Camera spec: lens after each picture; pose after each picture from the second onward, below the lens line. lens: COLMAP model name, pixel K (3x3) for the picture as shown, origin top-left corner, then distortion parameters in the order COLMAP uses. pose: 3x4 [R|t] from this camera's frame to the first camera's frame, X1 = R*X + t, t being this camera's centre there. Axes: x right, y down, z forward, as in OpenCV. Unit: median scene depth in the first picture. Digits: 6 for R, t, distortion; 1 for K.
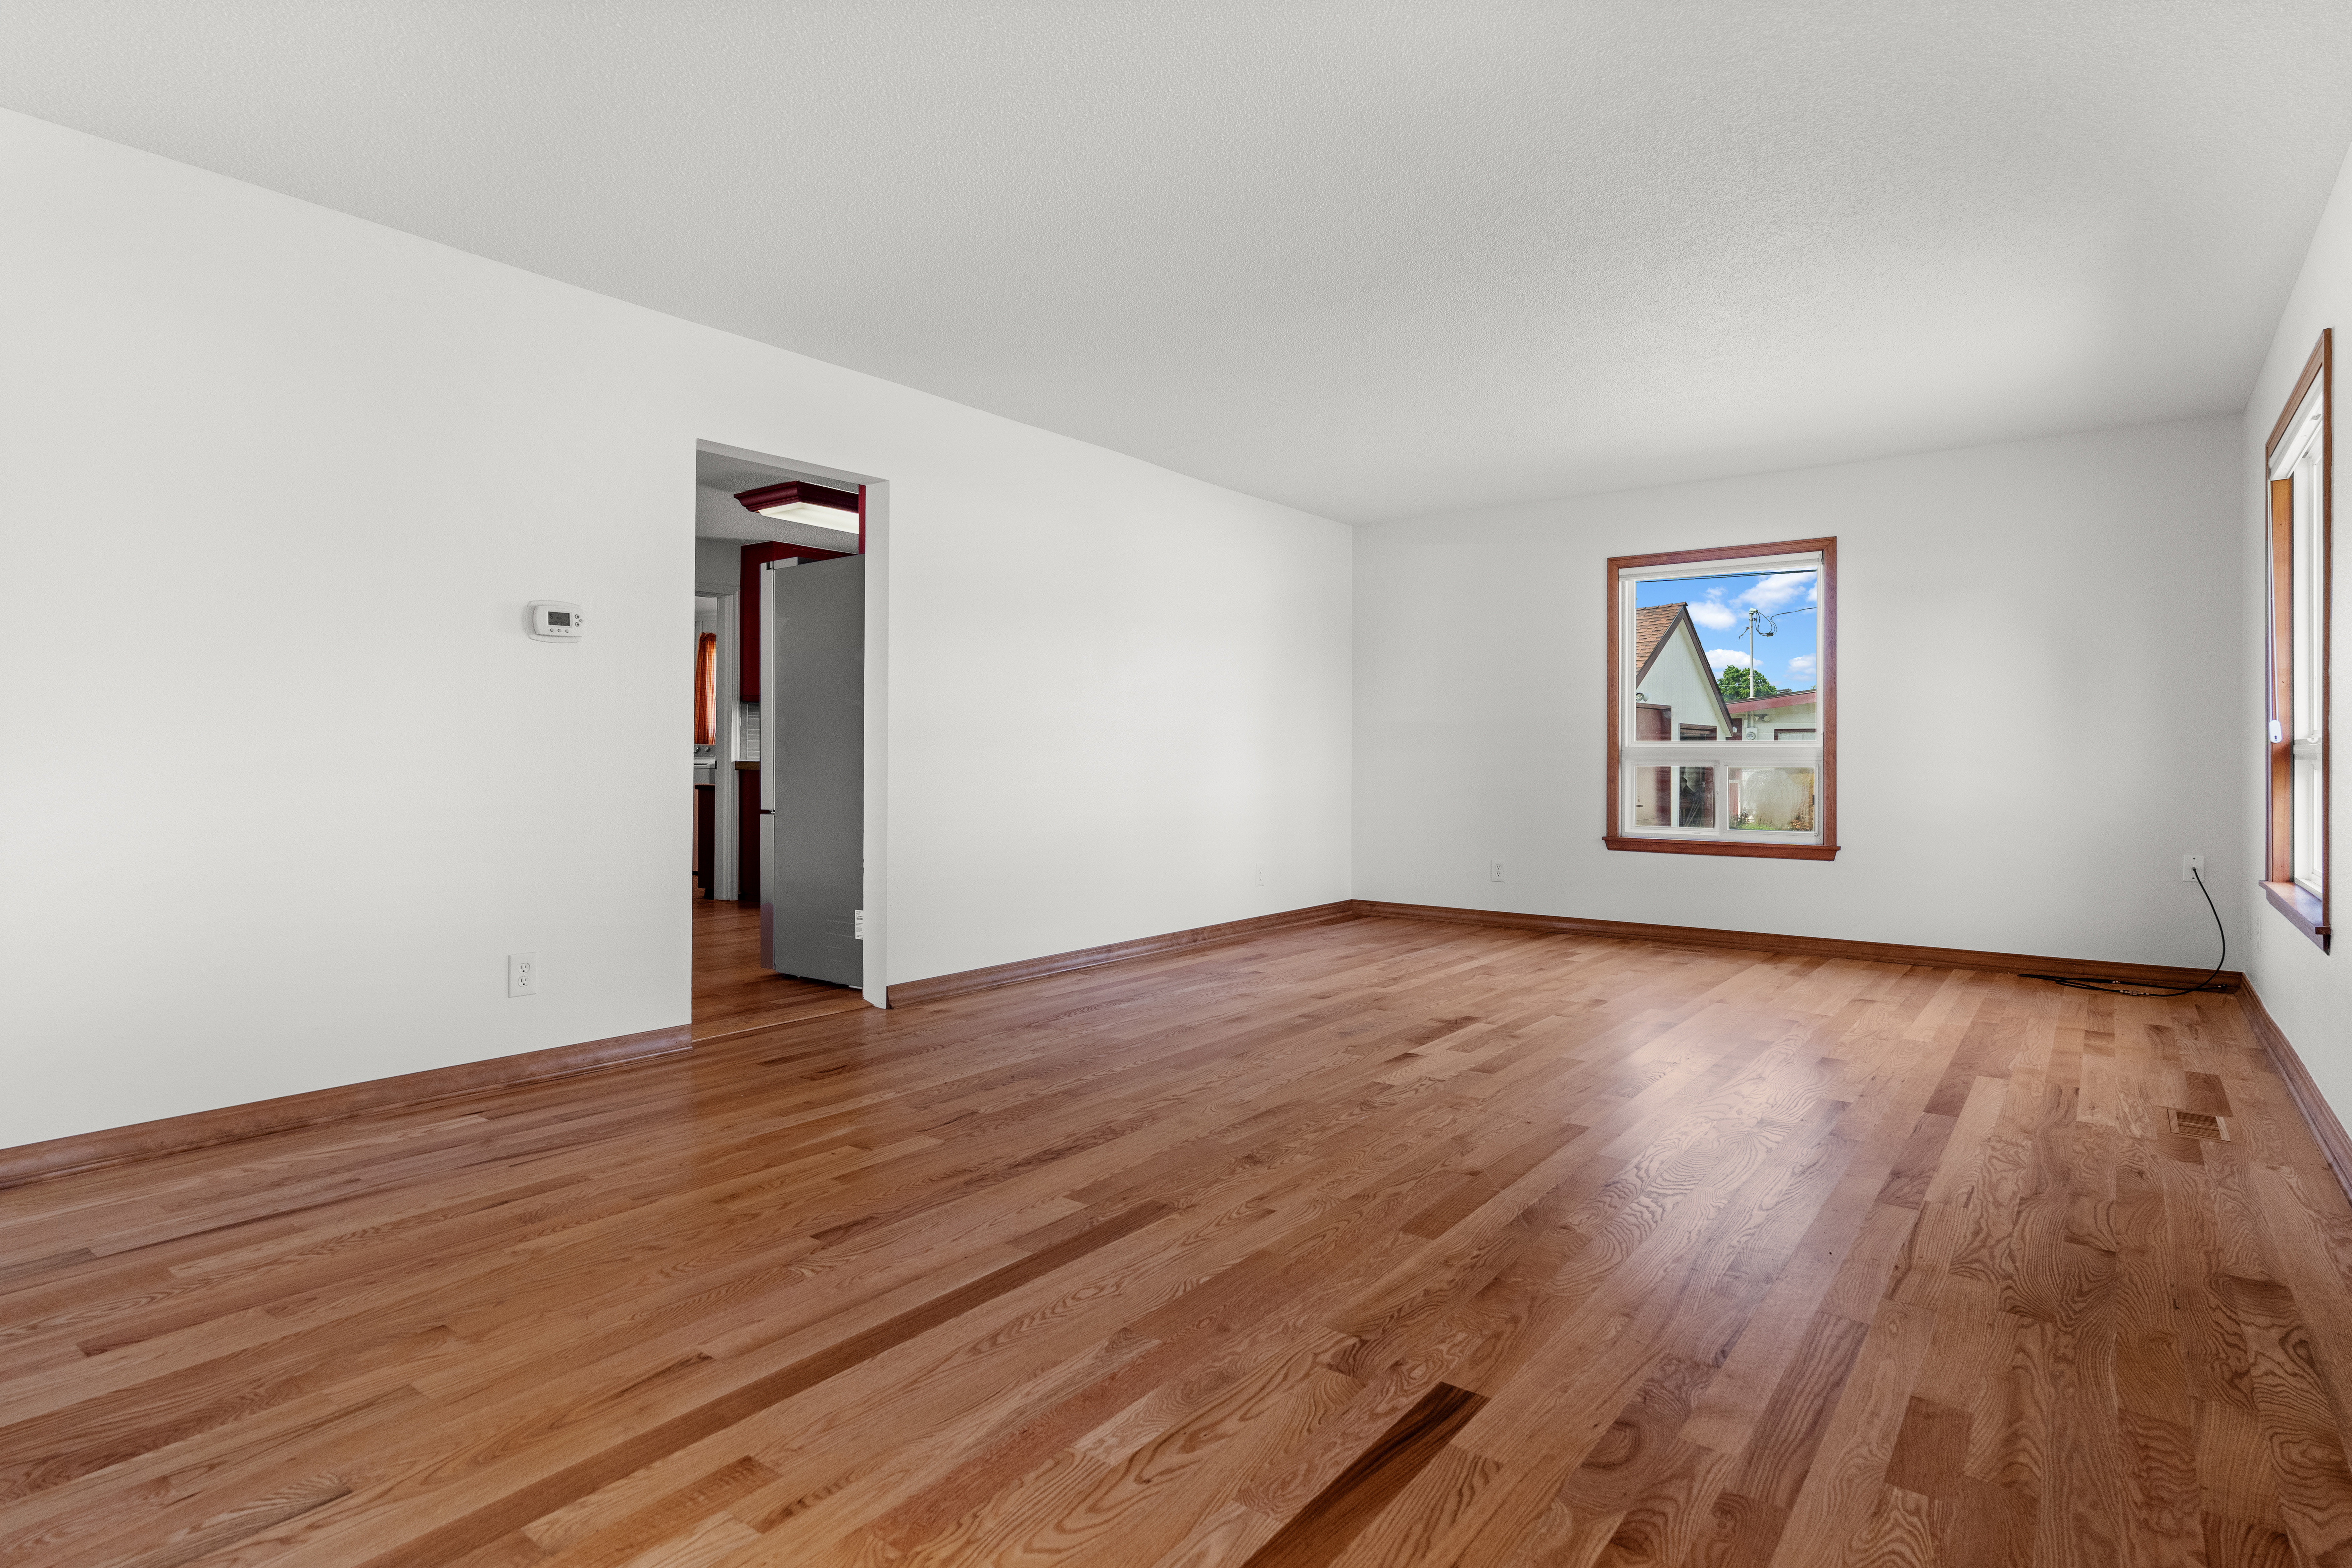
lens RADIAL K [[1221.9, 0, 1170.3], [0, 1221.9, 749.4], [0, 0, 1]] dist [0.002862, 0.000069]
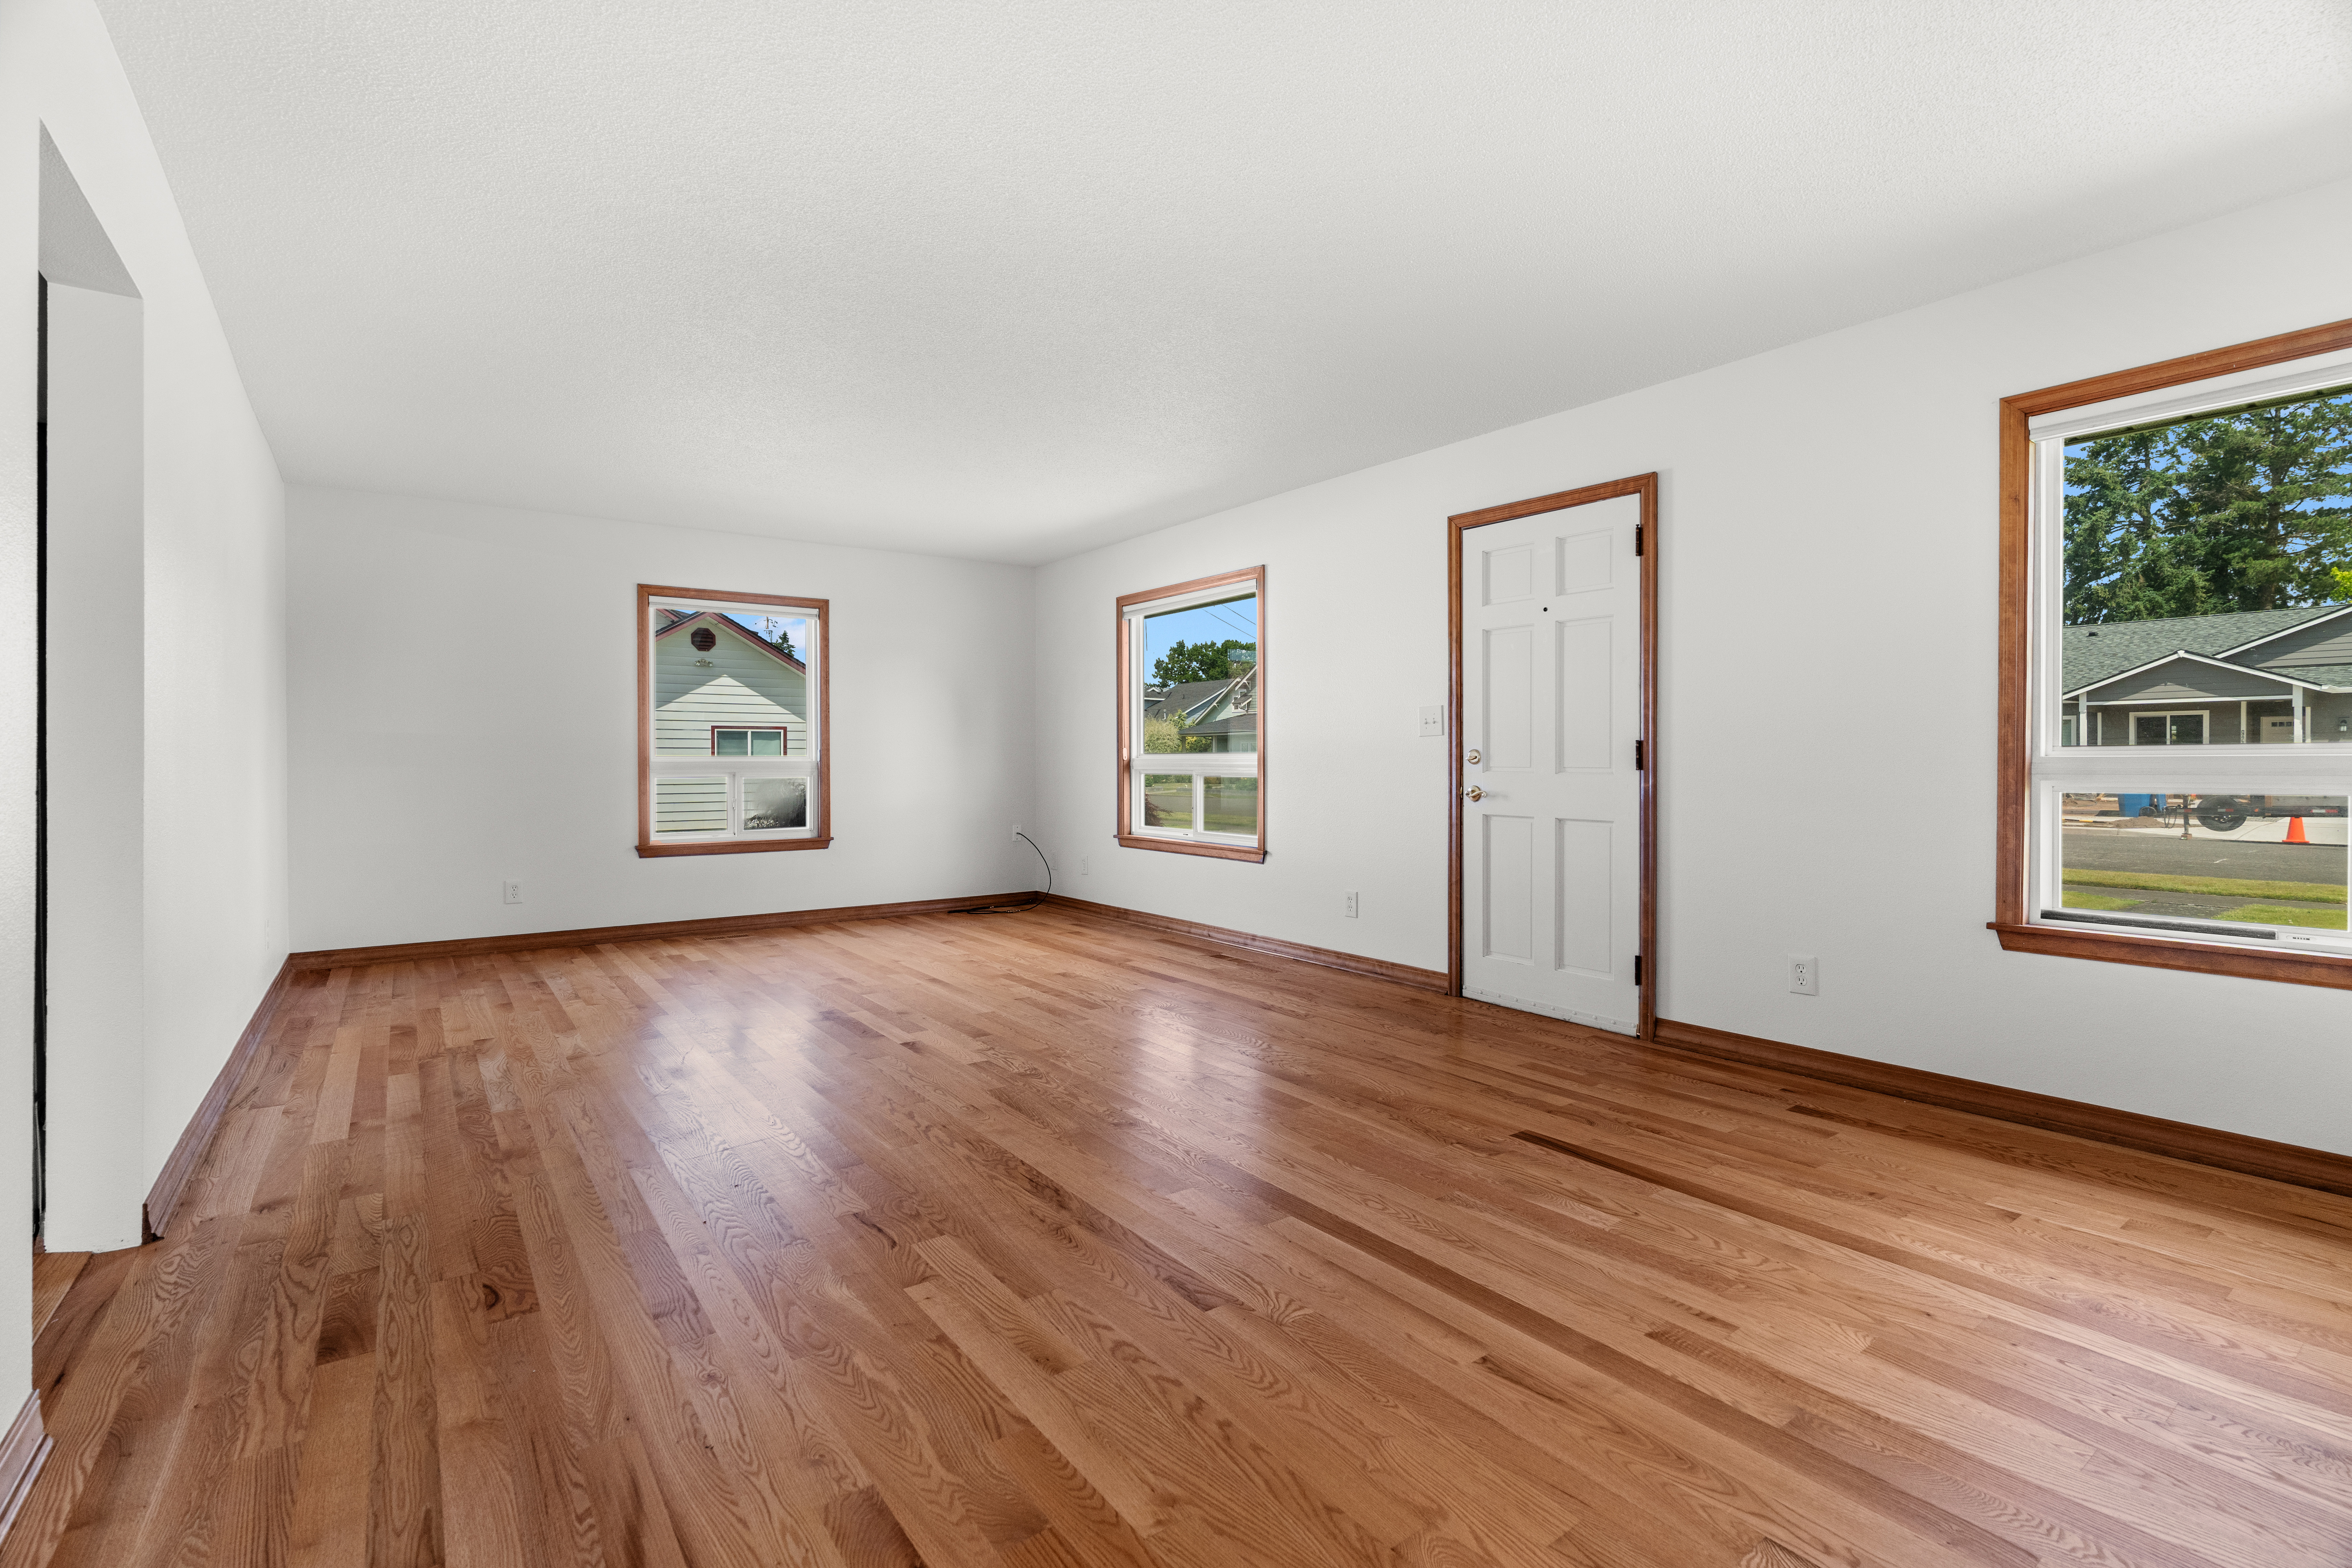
lens RADIAL K [[1070.5, 0, 1163.6], [0, 1070.5, 774.3], [0, 0, 1]] dist [-0.001845, 0.000561]
pose [[0.284791, -0.013820, 0.958490, -1.070696], [-0.004049, 0.999870, 0.015619, -0.018746], [-0.958581, -0.008330, 0.284698, 0.804032]]
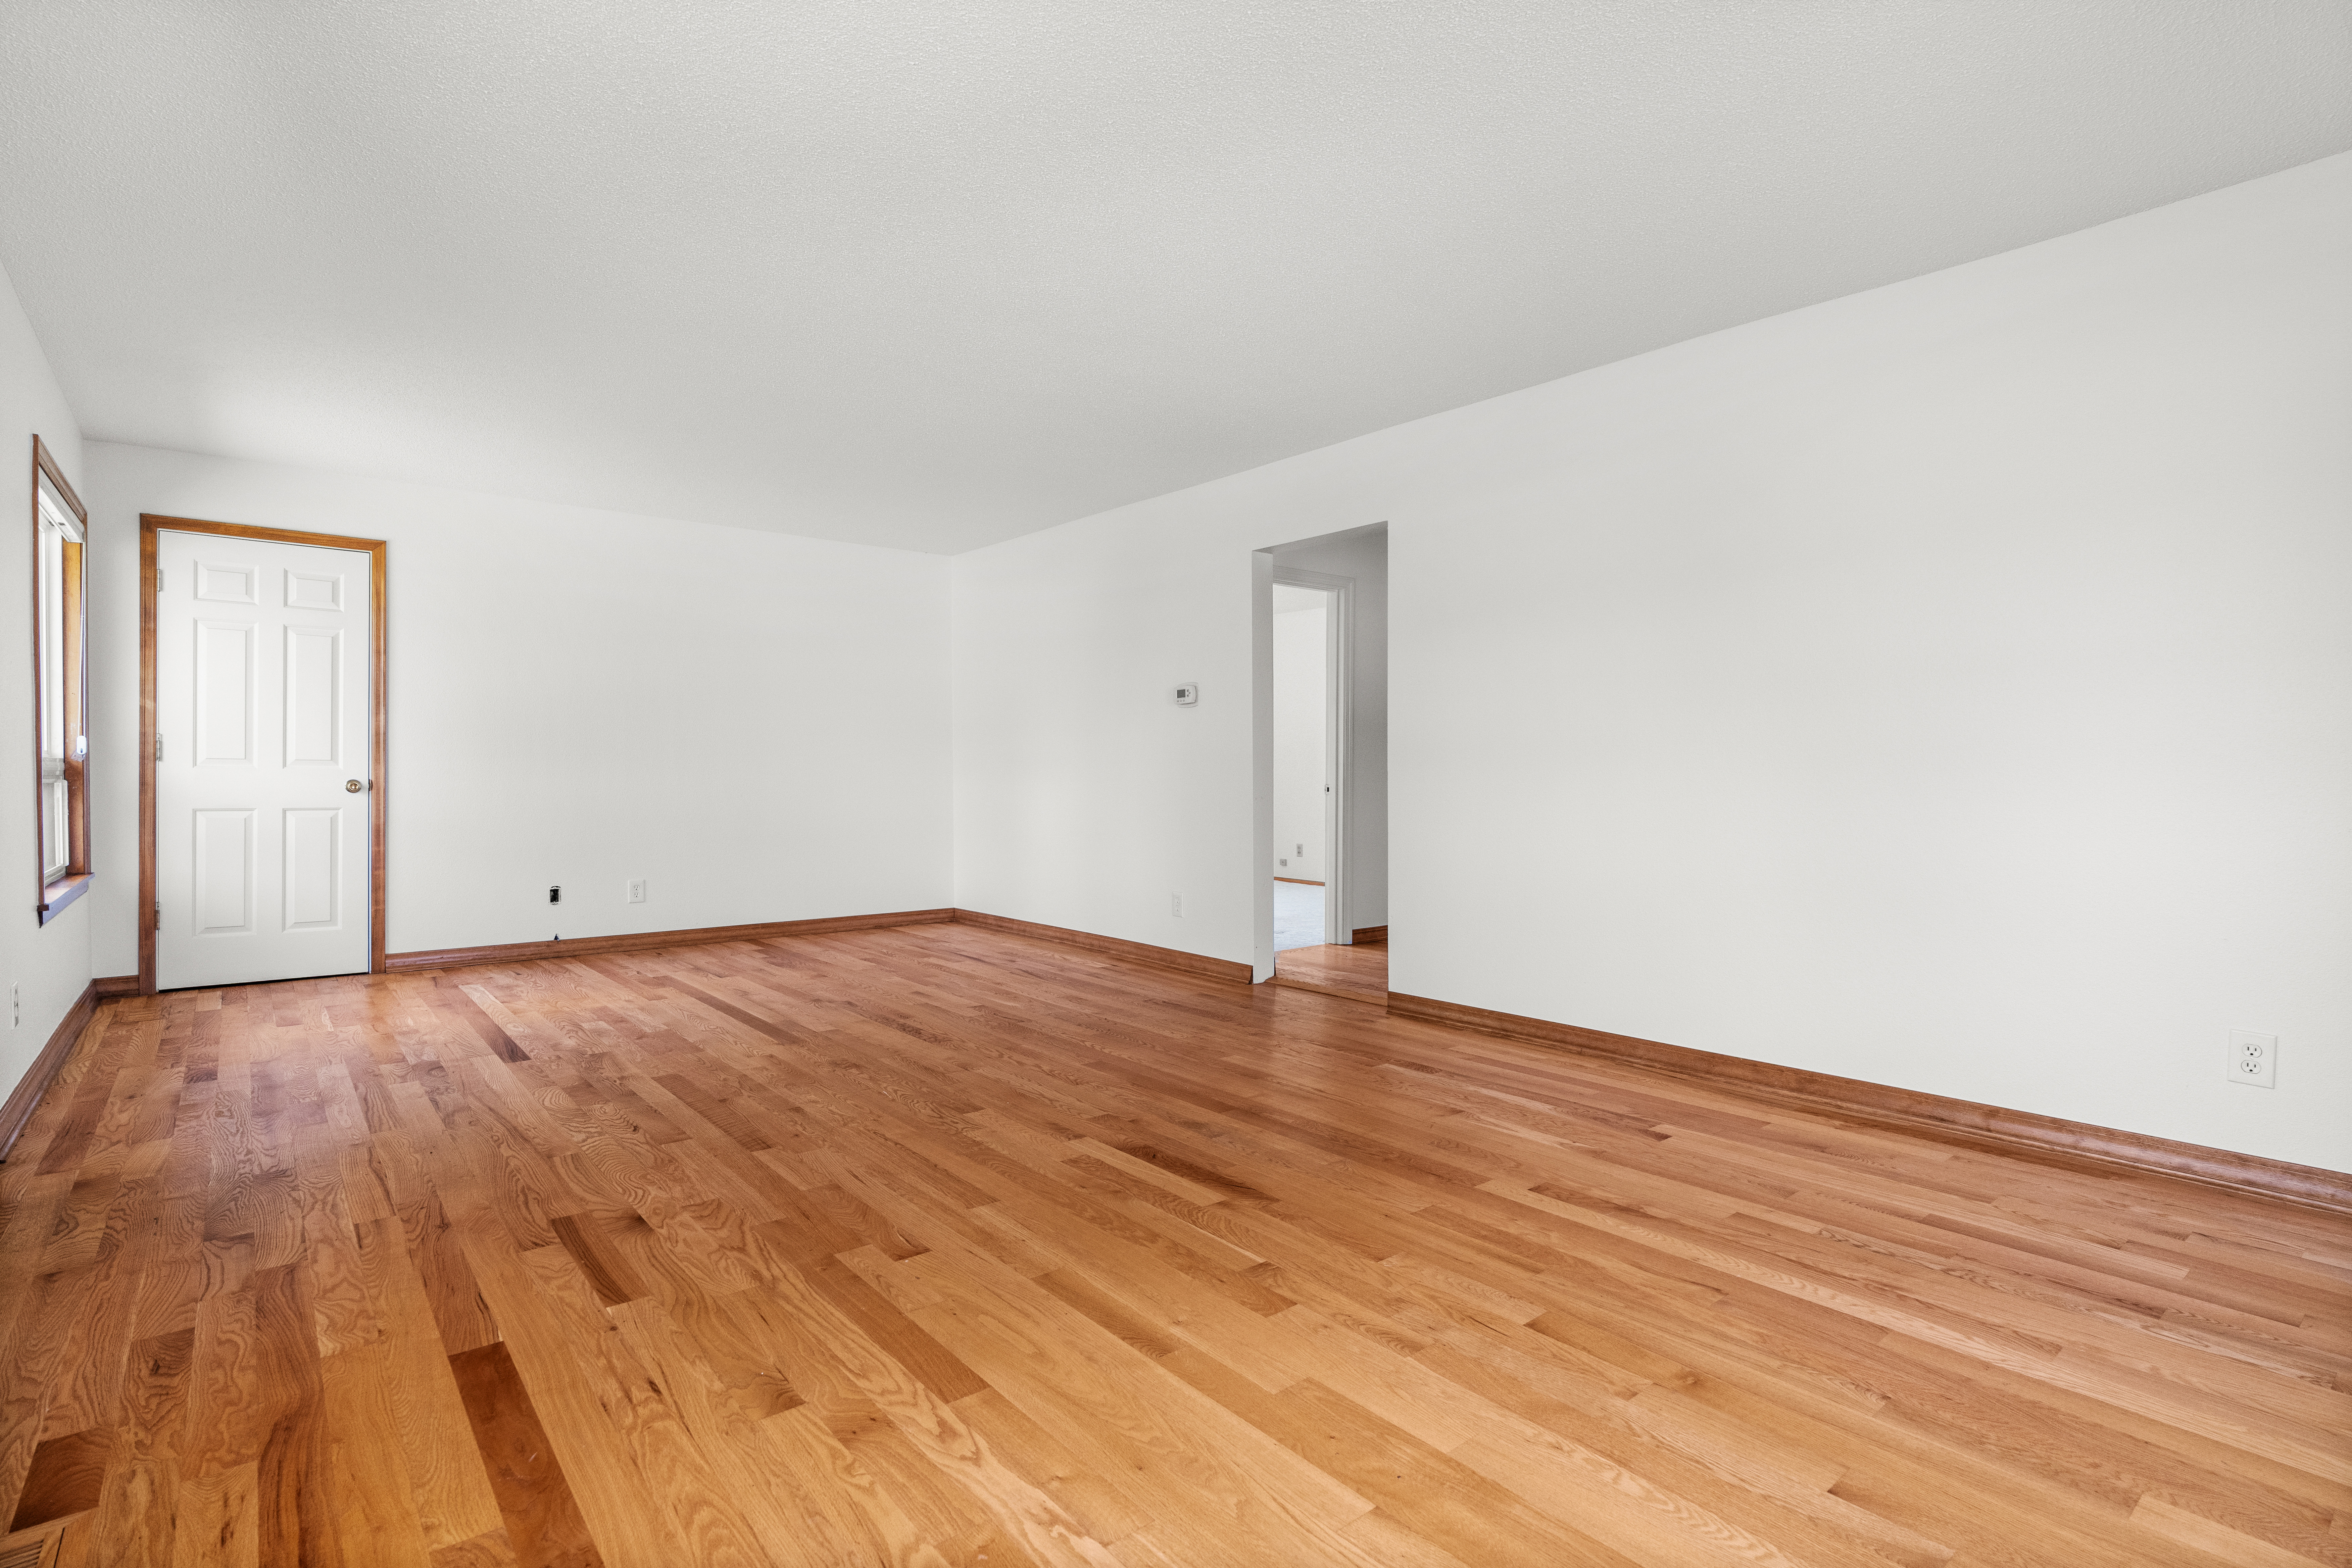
lens RADIAL K [[1145.7, 0, 1177.4], [0, 1145.7, 768.0], [0, 0, 1]] dist [-0.001667, -0.000460]
pose [[-0.229264, -0.009156, -0.973321, 1.511476], [0.003475, 0.999942, -0.010225, 0.012558], [0.973358, -0.005727, -0.229219, 2.004411]]
